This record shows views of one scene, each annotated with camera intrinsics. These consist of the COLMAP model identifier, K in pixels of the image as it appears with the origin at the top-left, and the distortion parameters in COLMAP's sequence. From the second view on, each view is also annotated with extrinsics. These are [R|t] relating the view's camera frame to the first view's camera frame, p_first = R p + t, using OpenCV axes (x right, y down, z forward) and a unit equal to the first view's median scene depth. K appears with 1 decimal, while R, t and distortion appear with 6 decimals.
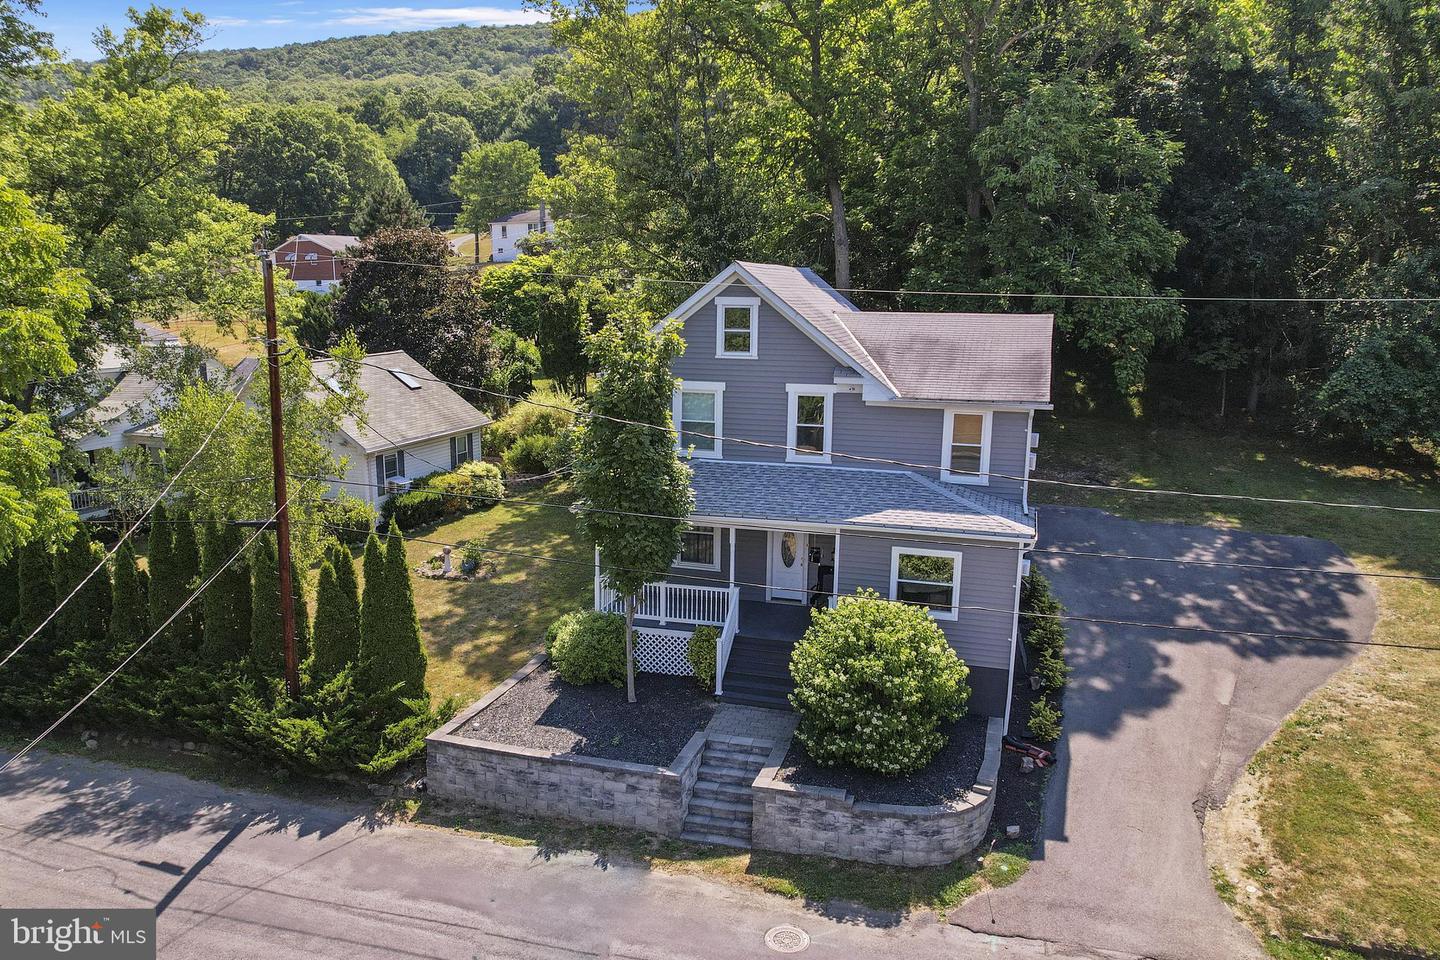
lens RADIAL K [[1031.0, 0, 689.7], [0, 1031.0, 531.9], [0, 0, 1]] dist [-0.054704, 0.016802]
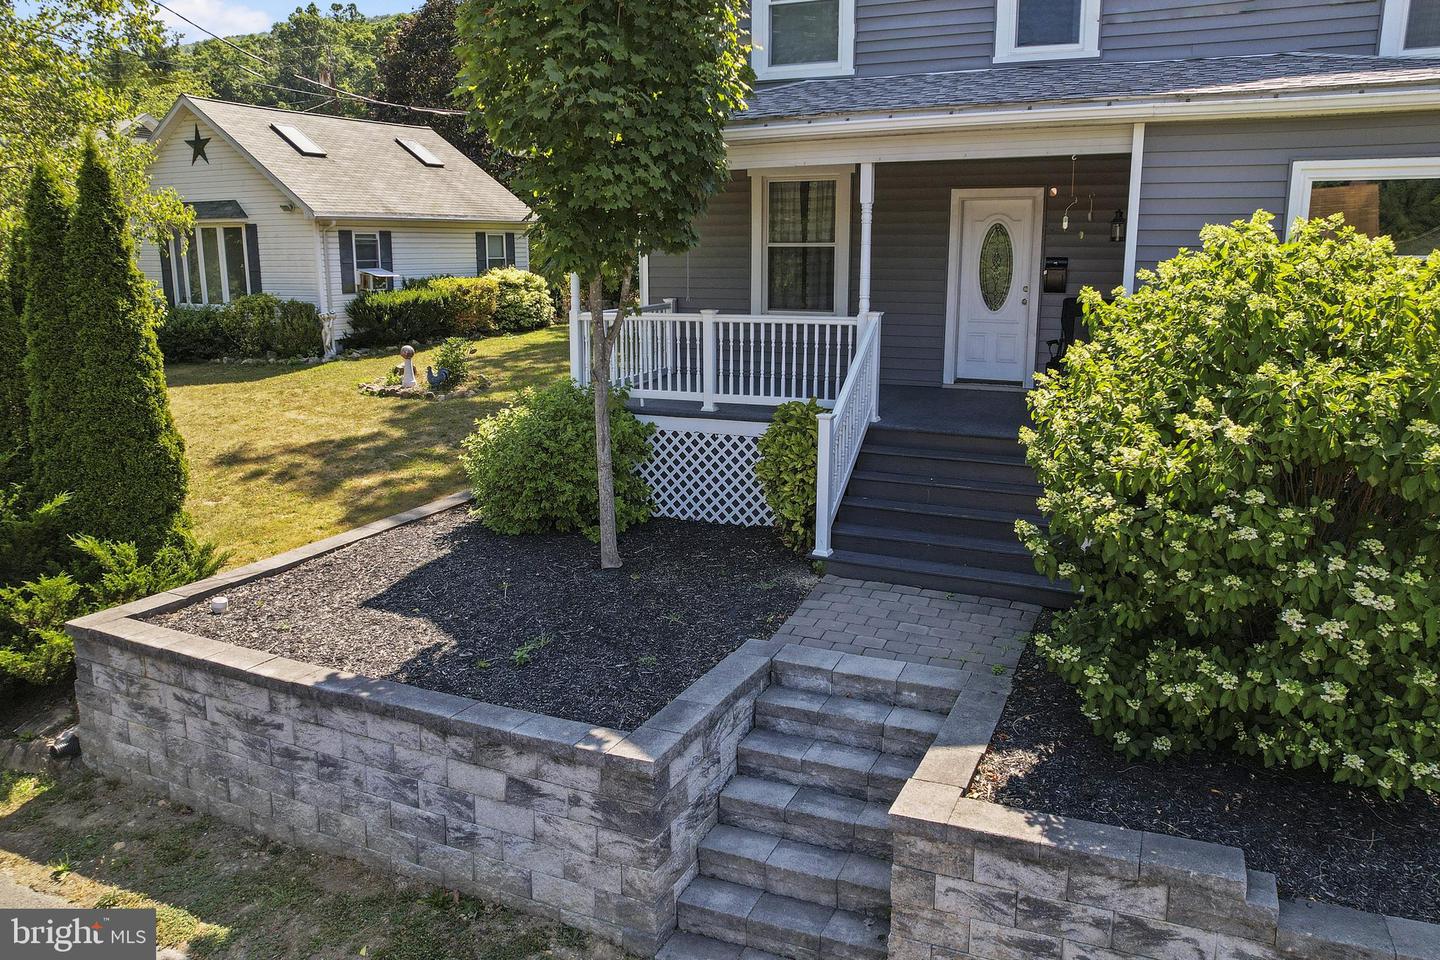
lens RADIAL K [[1031.0, 0, 729.7], [0, 1031.0, 473.1], [0, 0, 1]] dist [-0.054704, 0.016802]
pose [[0.991943, 0.022269, -0.124715, 0.045387], [-0.024517, 0.999563, -0.016524, 0.144159], [0.124293, 0.019449, 0.992055, 0.645781]]
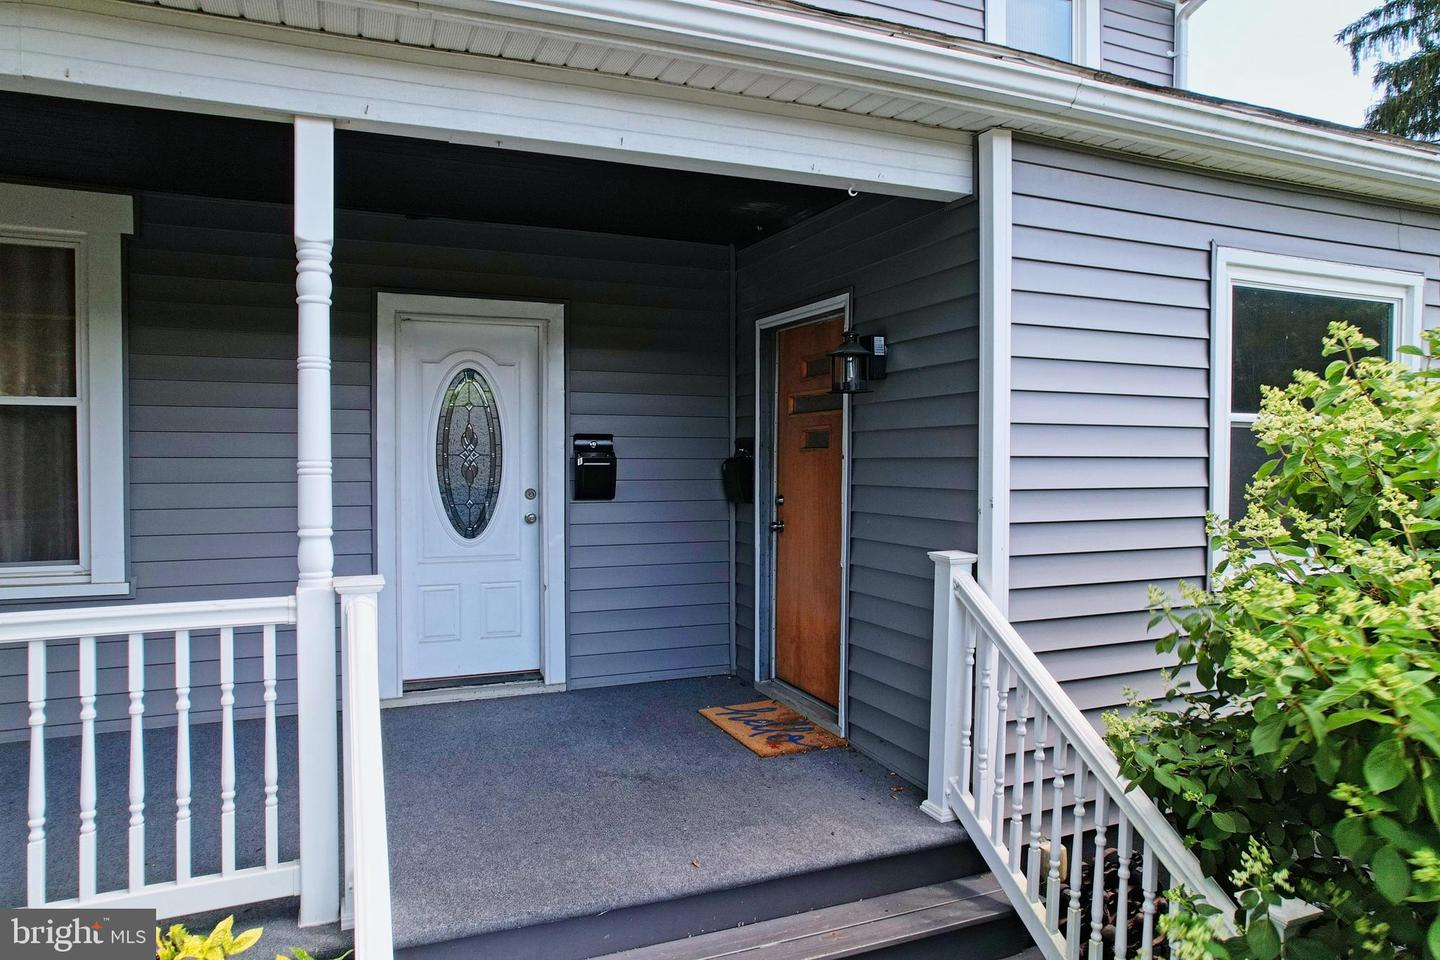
lens RADIAL K [[914.1, 0, 717.6], [0, 914.1, 482.4], [0, 0, 1]] dist [-0.066550, 0.050756]
pose [[0.758037, -0.019350, 0.651925, 0.004568], [0.151830, 0.977334, -0.147535, 0.074822], [-0.634293, 0.210819, 0.743793, 0.986127]]
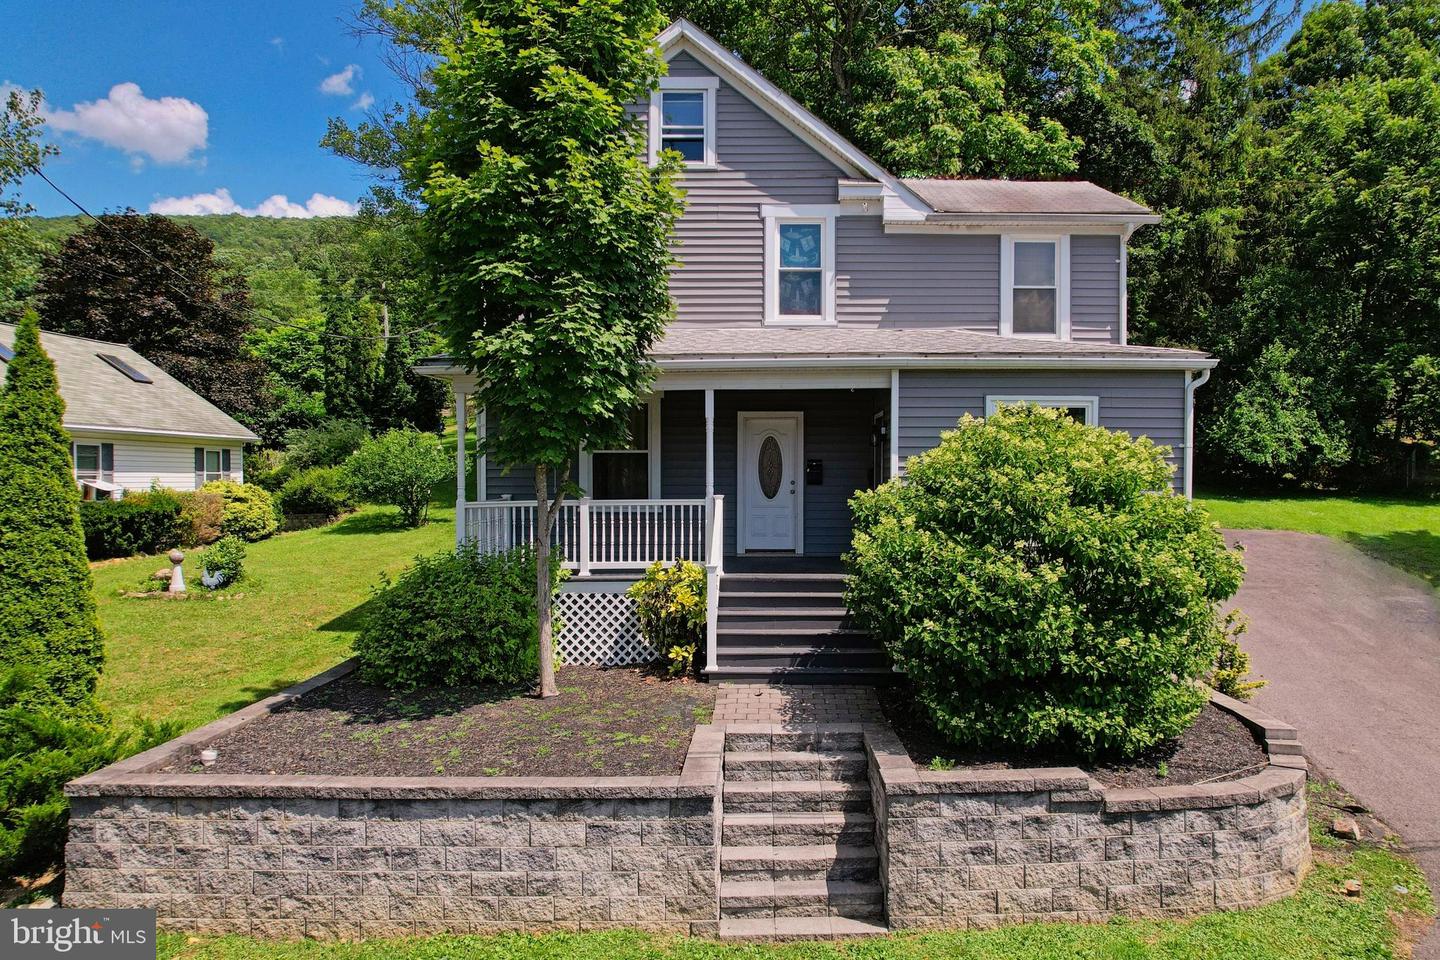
lens RADIAL K [[971.5, 0, 769.8], [0, 971.5, 510.6], [0, 0, 1]] dist [-0.062452, 0.042675]
pose [[0.953842, -0.013089, 0.300023, -0.102288], [0.071894, 0.979951, -0.185816, 0.186403], [-0.291575, 0.198809, 0.935660, 0.541157]]
